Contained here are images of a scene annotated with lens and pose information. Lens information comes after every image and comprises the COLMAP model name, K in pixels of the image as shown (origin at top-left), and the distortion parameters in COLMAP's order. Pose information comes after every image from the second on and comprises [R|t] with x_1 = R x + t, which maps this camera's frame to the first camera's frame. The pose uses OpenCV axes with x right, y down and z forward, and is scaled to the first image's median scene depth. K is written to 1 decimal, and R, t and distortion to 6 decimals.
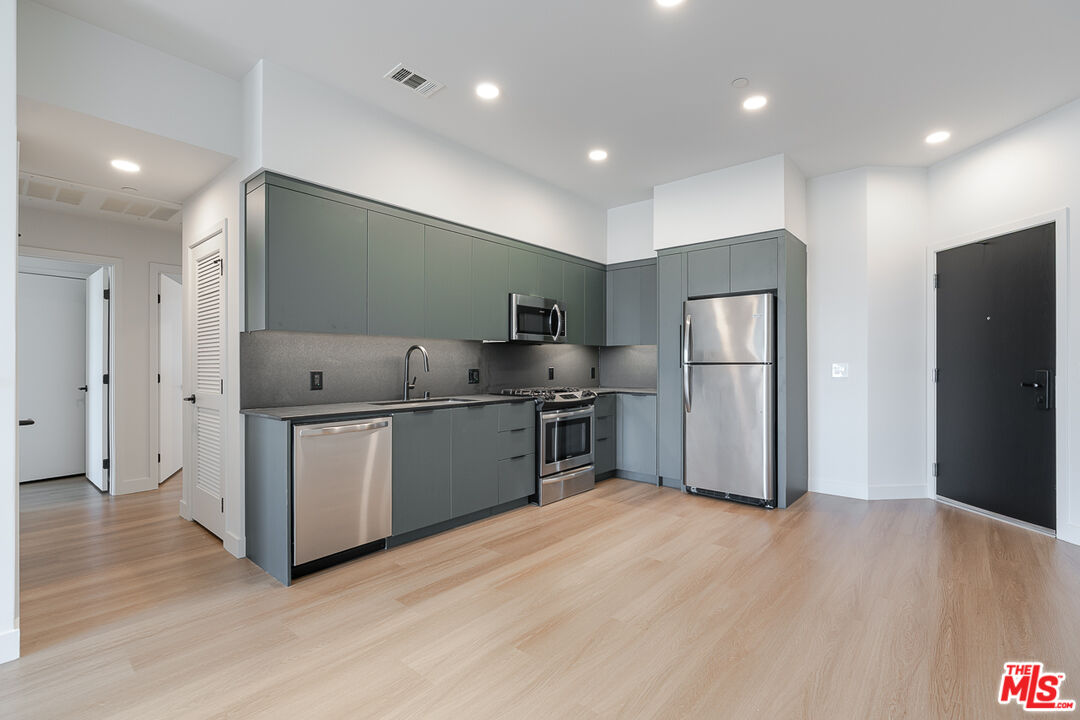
lens RADIAL K [[487.5, 0, 537.8], [0, 487.5, 359.9], [0, 0, 1]] dist [-0.003885, 0.002591]
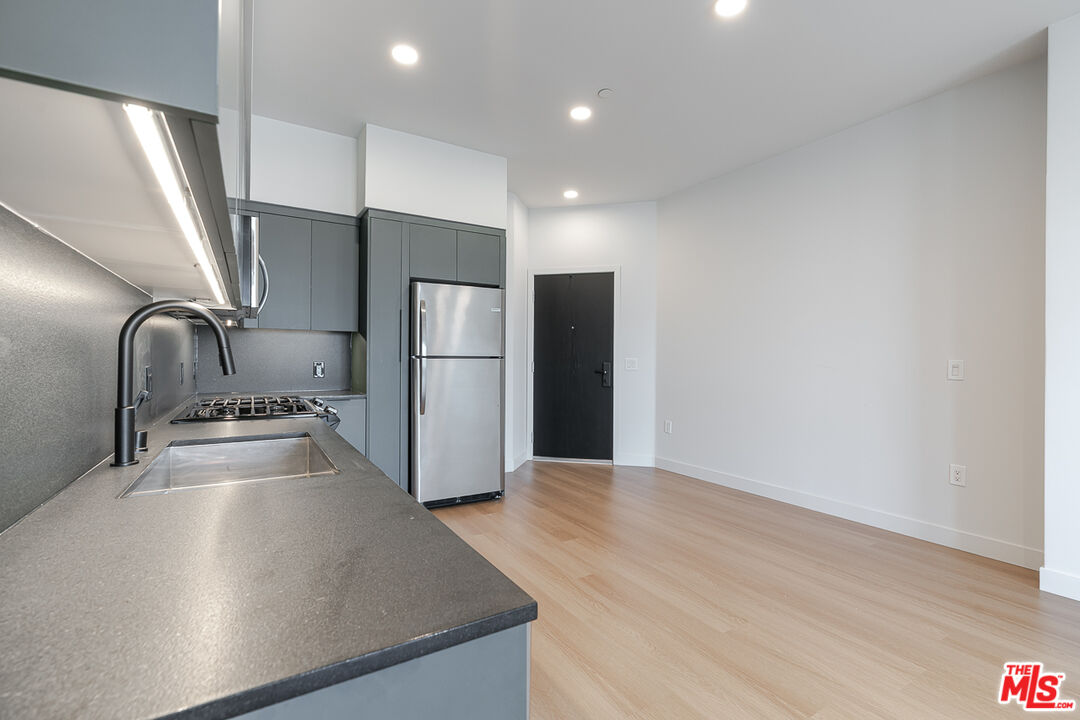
lens RADIAL K [[487.5, 0, 535.9], [0, 487.5, 359.9], [0, 0, 1]] dist [-0.003885, 0.002591]
pose [[0.299697, 0.000930, 0.954034, -0.459816], [-0.011189, 0.999934, 0.002540, 0.008373], [-0.953969, -0.011436, 0.299688, 0.591641]]
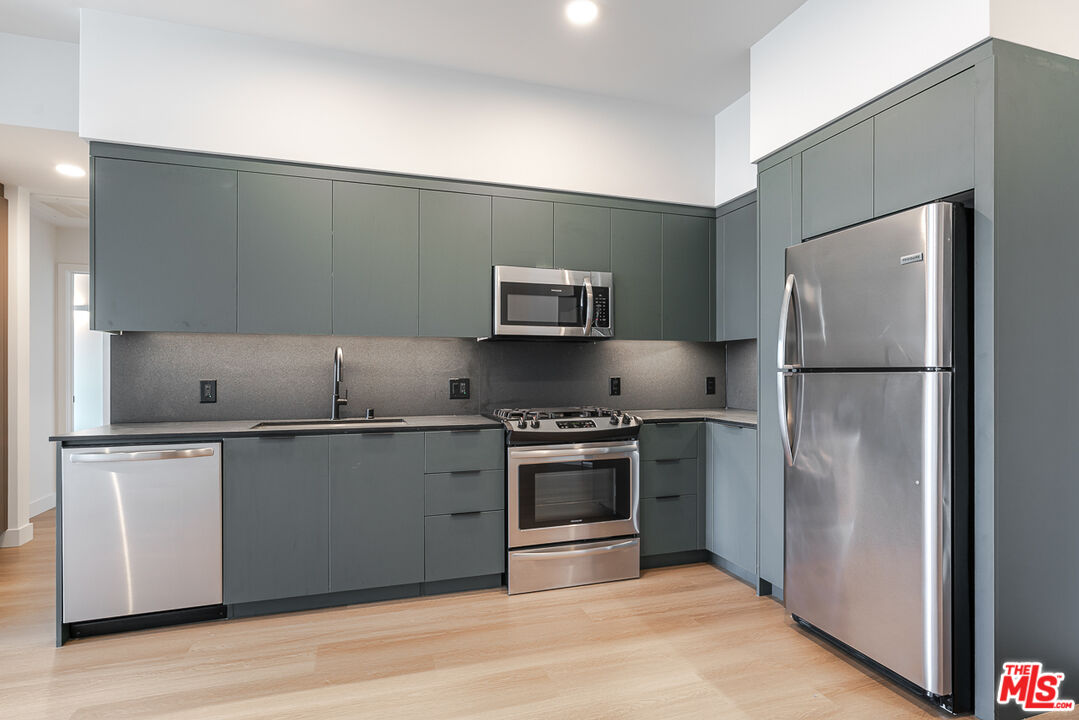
lens RADIAL K [[545.9, 0, 542.6], [0, 545.9, 369.7], [0, 0, 1]] dist [-0.009970, 0.003416]
pose [[0.857083, -0.002823, -0.515170, 0.401594], [0.005542, 0.999978, 0.003739, 0.003977], [0.515148, -0.006060, 0.857080, 0.402731]]
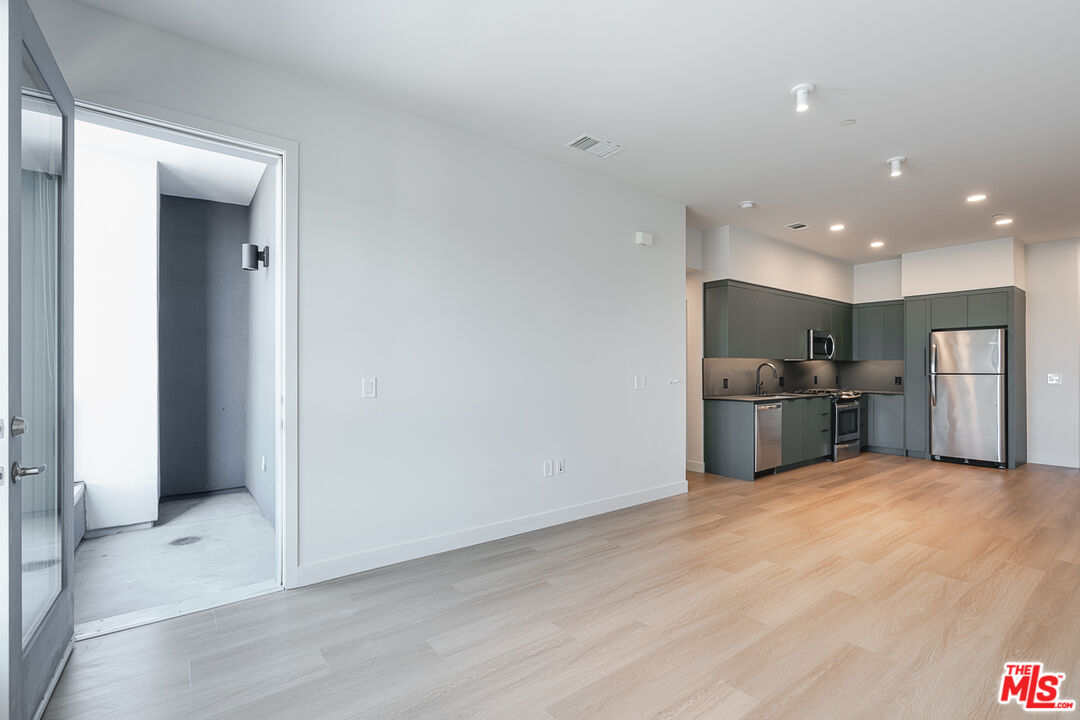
lens RADIAL K [[487.5, 0, 539.1], [0, 487.5, 367.7], [0, 0, 1]] dist [-0.003885, 0.002591]
pose [[0.979443, -0.001013, -0.201721, -0.618757], [0.001694, 0.999993, 0.003206, -0.019183], [0.201716, -0.003482, 0.979438, -0.765520]]
